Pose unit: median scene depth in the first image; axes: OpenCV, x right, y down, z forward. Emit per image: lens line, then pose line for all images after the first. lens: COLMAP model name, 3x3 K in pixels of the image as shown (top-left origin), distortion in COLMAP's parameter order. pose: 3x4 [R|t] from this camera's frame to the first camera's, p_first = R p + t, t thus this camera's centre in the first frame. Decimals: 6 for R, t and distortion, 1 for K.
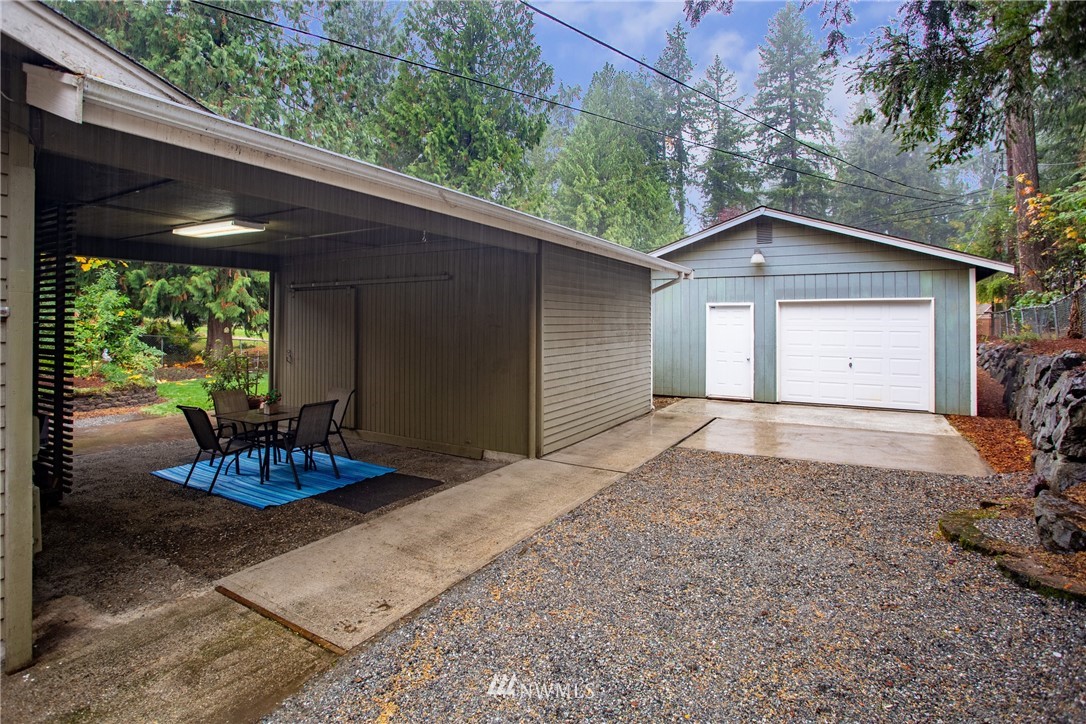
lens RADIAL K [[539.6, 0, 543.7], [0, 539.6, 314.9], [0, 0, 1]] dist [-0.001536, 0.000404]
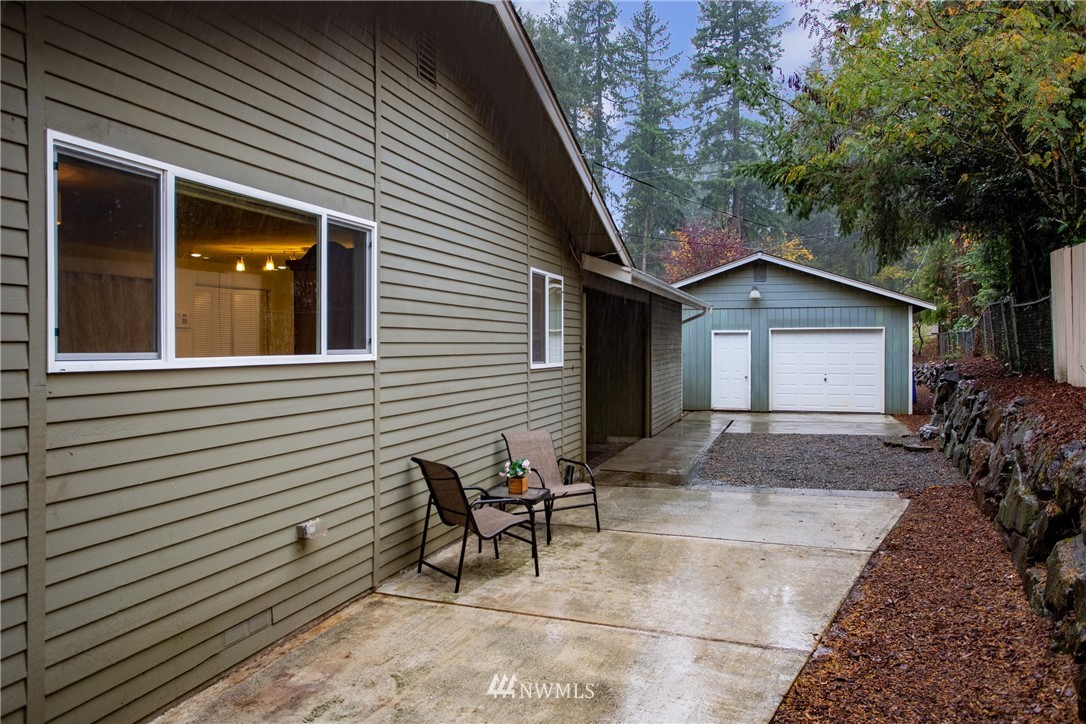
lens RADIAL K [[816.5, 0, 543.0], [0, 816.5, 362.0], [0, 0, 1]] dist [0.083550, -0.001075]
pose [[0.973862, -0.012285, 0.226810, -0.353749], [0.004647, 0.999405, 0.034180, -0.012290], [-0.227095, -0.032232, 0.973339, -0.503920]]
